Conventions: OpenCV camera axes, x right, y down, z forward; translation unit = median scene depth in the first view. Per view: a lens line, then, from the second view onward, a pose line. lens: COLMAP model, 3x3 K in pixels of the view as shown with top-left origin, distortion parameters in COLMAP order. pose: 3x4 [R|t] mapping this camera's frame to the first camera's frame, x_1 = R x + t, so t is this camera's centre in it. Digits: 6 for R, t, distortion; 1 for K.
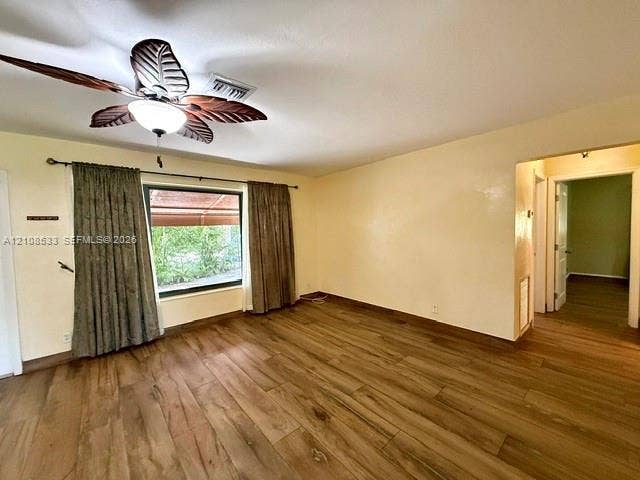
lens RADIAL K [[258.5, 0, 322.1], [0, 258.5, 238.7], [0, 0, 1]] dist [0.001017, -0.000569]
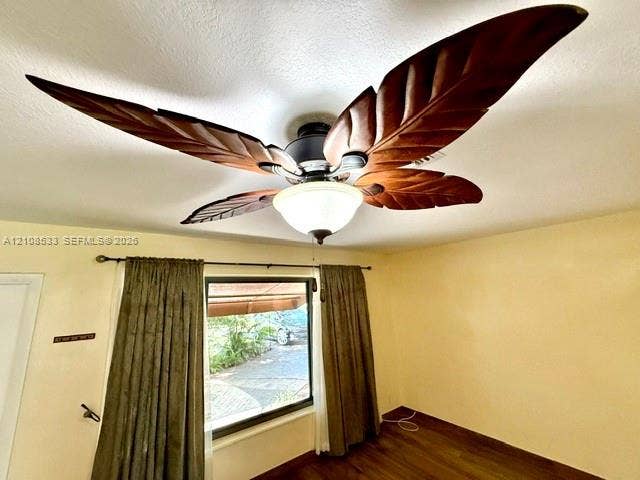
lens RADIAL K [[258.5, 0, 320.0], [0, 258.5, 237.6], [0, 0, 1]] dist [0.001017, -0.000569]
pose [[0.997545, -0.029316, -0.063590, -0.260583], [0.012822, 0.969259, -0.245709, -0.119349], [0.068838, 0.244291, 0.967256, 0.214067]]
